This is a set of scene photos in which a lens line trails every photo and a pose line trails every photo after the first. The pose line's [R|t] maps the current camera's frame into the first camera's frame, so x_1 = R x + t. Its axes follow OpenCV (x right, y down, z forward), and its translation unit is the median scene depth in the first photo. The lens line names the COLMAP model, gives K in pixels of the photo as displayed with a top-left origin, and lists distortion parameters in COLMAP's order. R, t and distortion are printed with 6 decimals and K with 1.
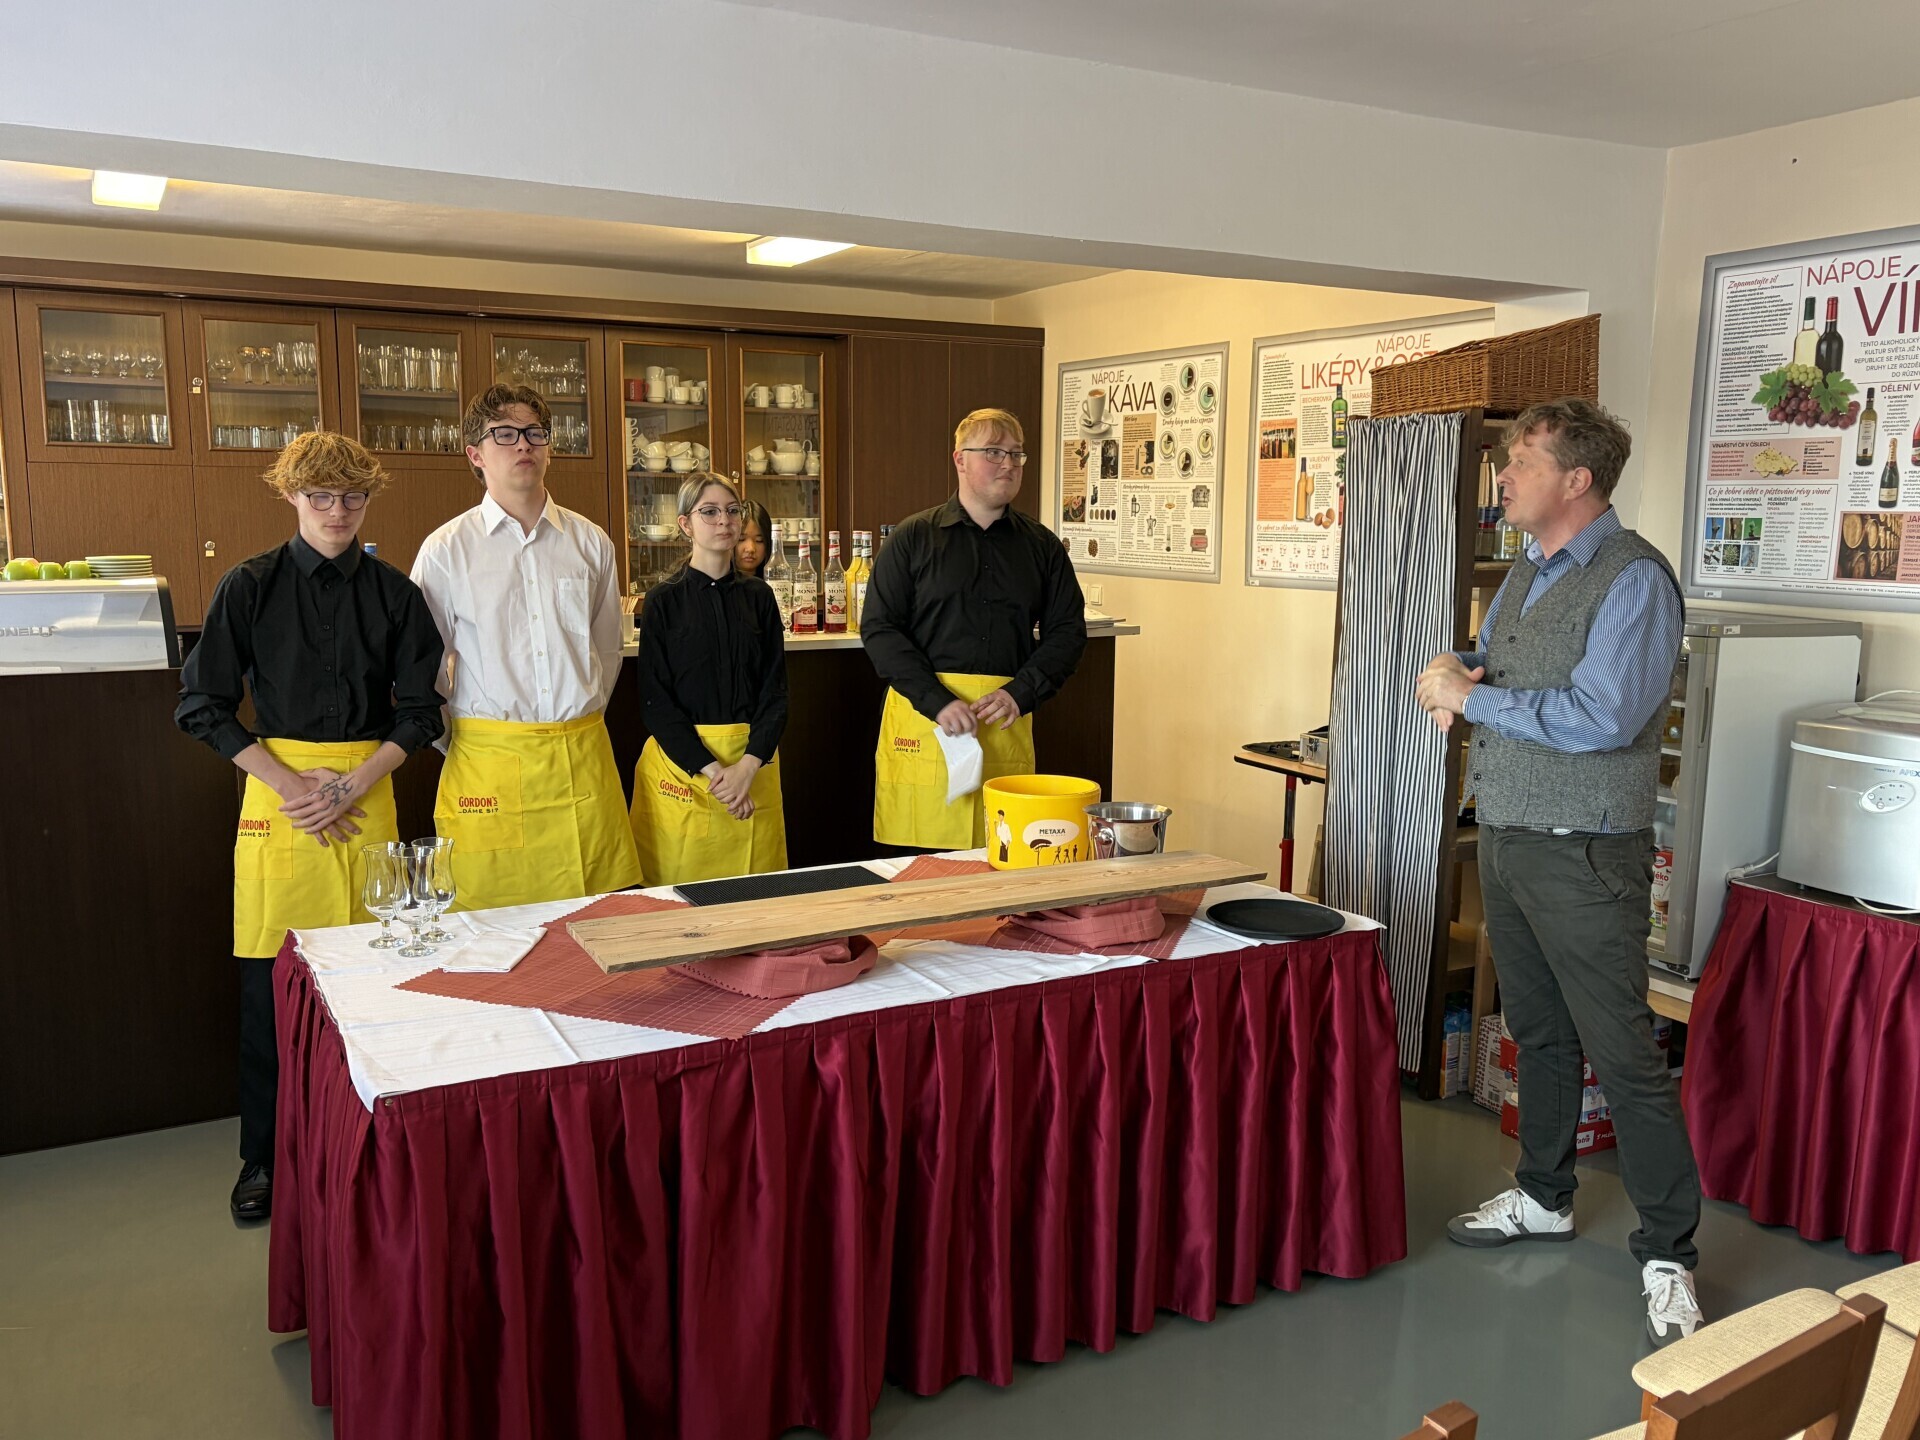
lens RADIAL K [[1586.2, 0, 957.0], [0, 1586.2, 748.6], [0, 0, 1]] dist [0.073150, -0.103814]
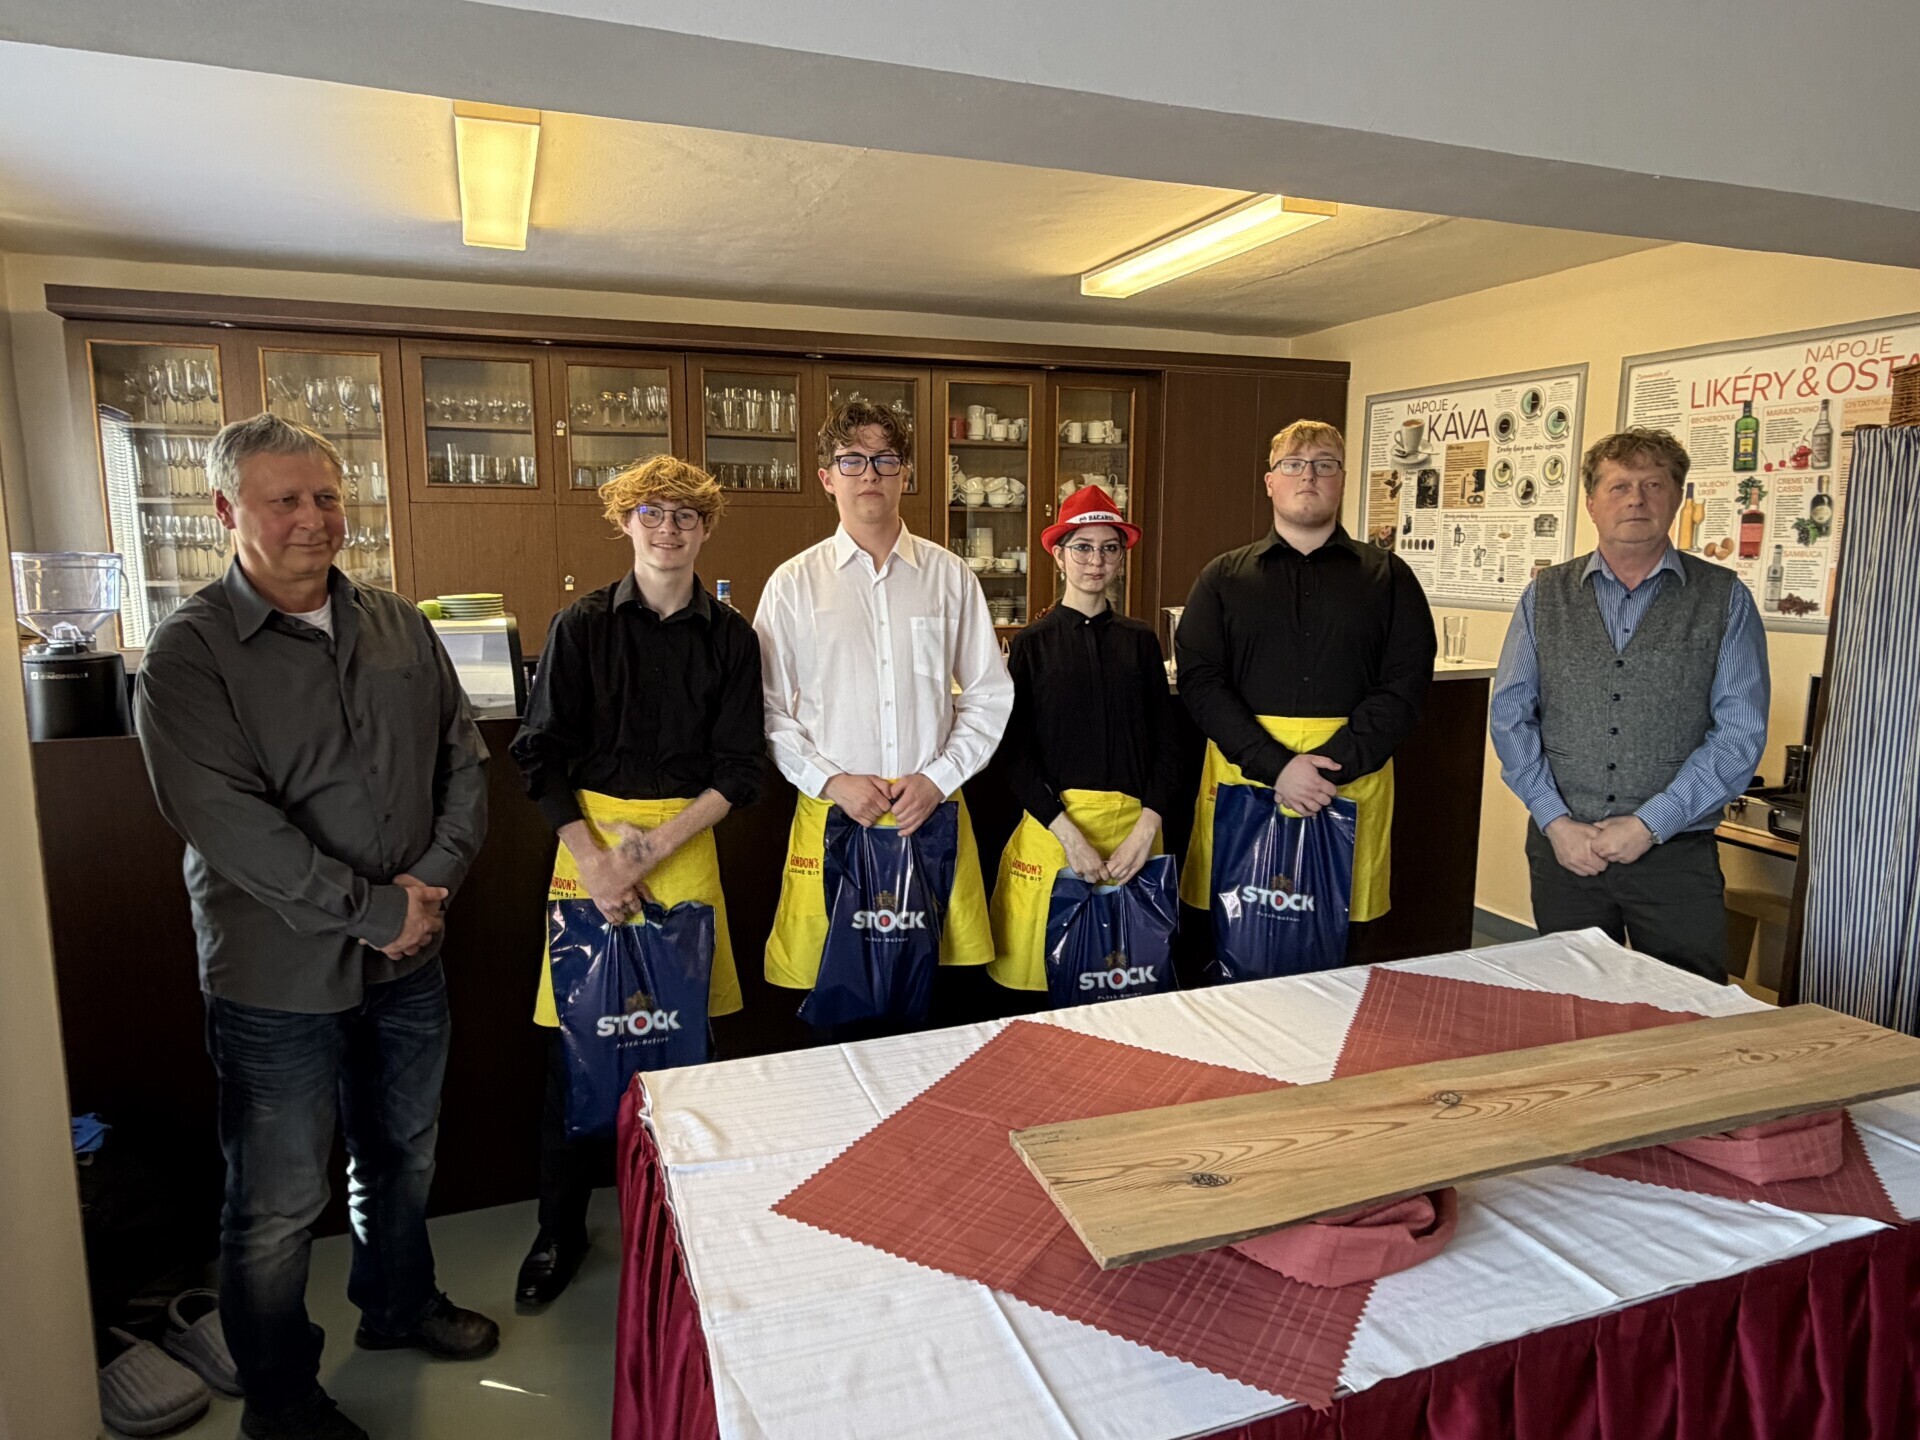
lens RADIAL K [[1220.6, 0, 960.0], [0, 1220.6, 720.0], [0, 0, 1]] dist [0.006155, -0.000163]
pose [[0.990751, 0.015538, -0.134796, -0.095472], [-0.016065, 0.999867, -0.002822, -0.033959], [0.134735, 0.004961, 0.990869, 0.225817]]
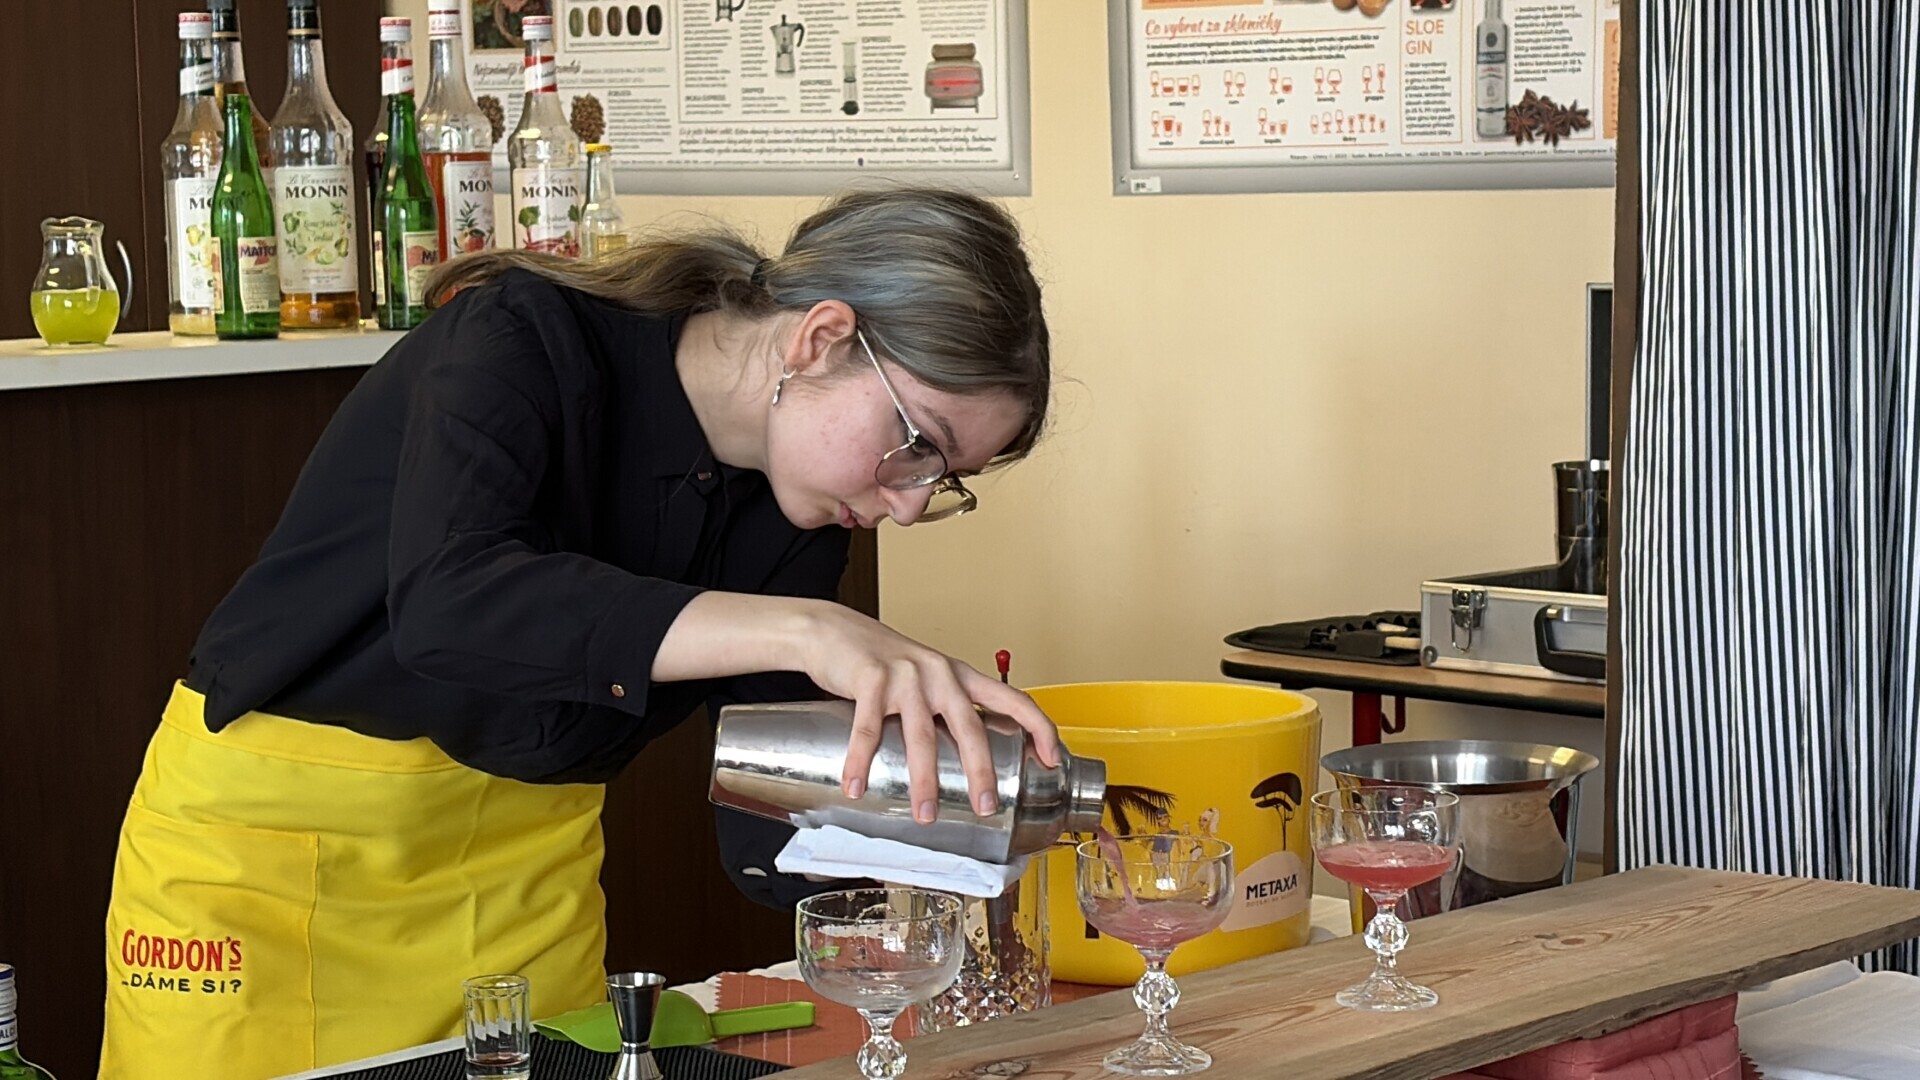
lens RADIAL K [[4310.0, 0, 960.0], [0, 4310.0, 540.0], [0, 0, 1]] dist [0.284138, 0.019209]
pose [[0.944933, -0.057246, 0.322219, -0.160842], [0.076531, 0.995935, -0.047494, 0.016243], [-0.318190, 0.069538, 0.945473, 0.107345]]
